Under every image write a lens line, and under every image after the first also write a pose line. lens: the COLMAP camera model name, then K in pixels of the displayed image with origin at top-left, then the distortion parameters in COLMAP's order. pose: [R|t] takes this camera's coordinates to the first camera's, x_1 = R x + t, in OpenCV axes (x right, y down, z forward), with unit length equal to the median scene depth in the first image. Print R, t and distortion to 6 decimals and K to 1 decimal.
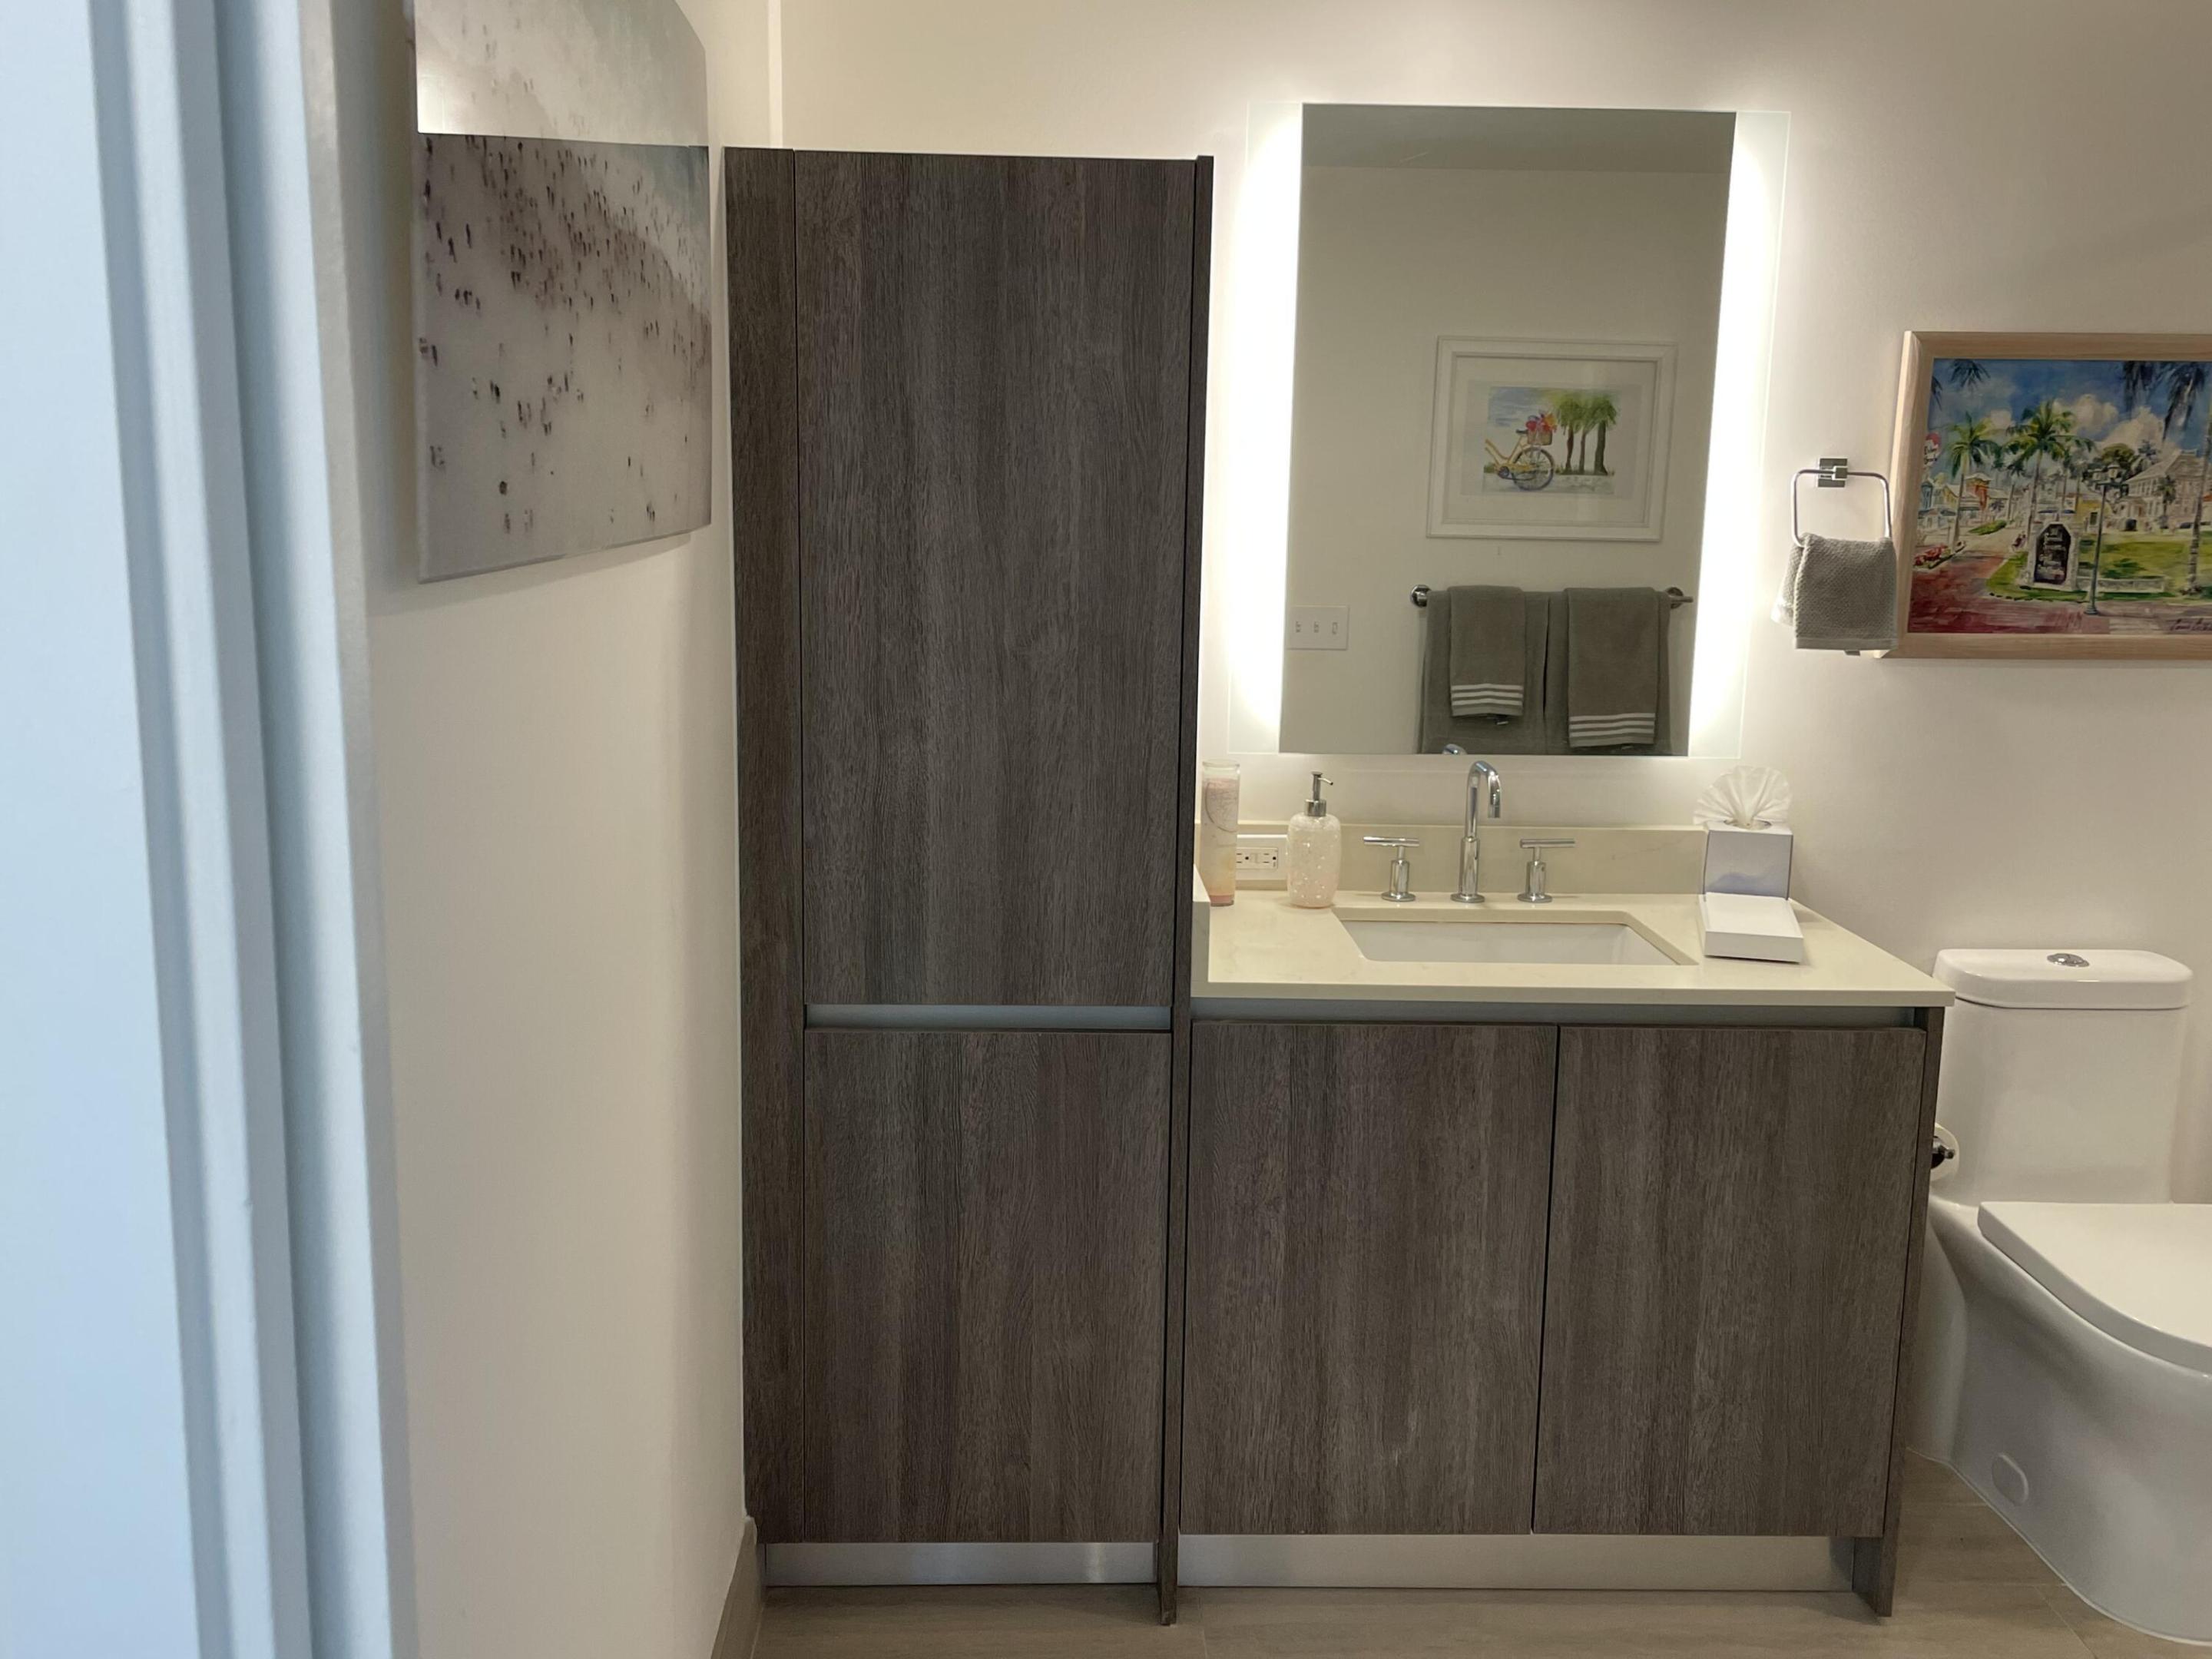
lens RADIAL K [[1910.7, 0, 1103.8], [0, 1910.7, 778.2], [0, 0, 1]] dist [0.052401, -0.003235]
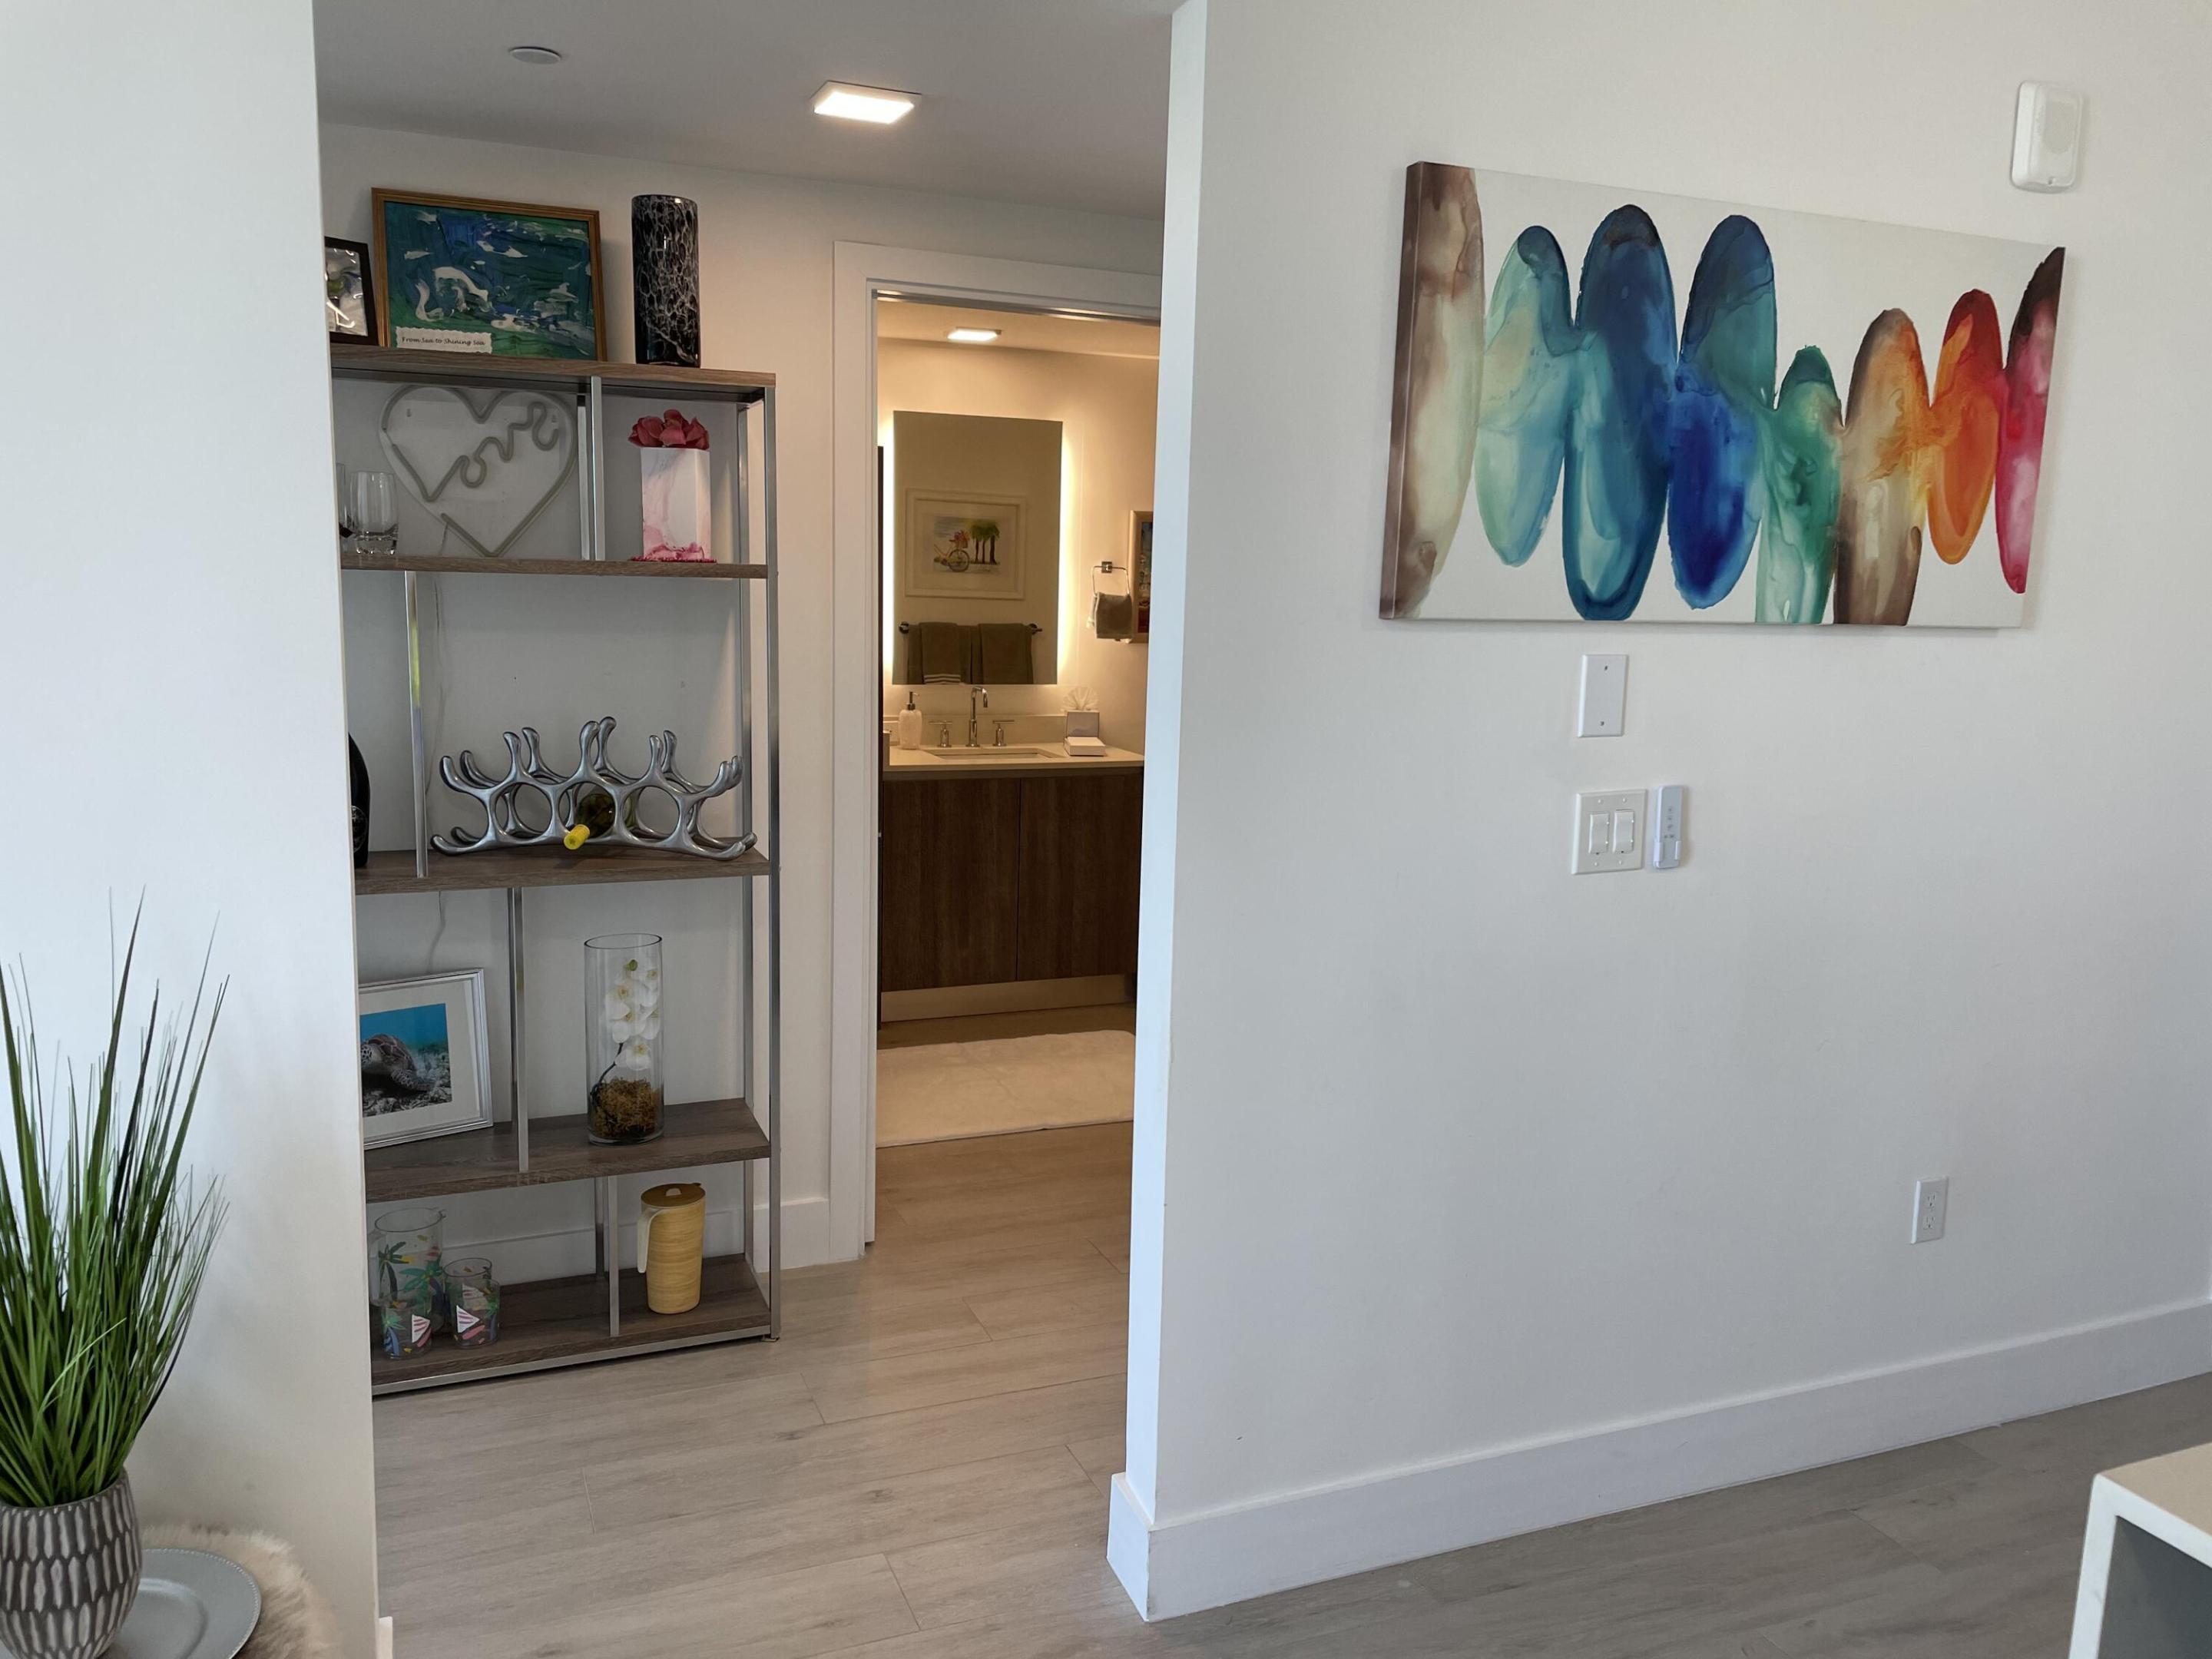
lens RADIAL K [[1659.6, 0, 1122.0], [0, 1659.6, 823.4], [0, 0, 1]] dist [0.076821, -0.110803]
pose [[0.932879, -0.047920, 0.356988, -0.384328], [0.046765, 0.998835, 0.011871, 0.146568], [-0.357142, 0.005621, 0.934033, -1.006616]]
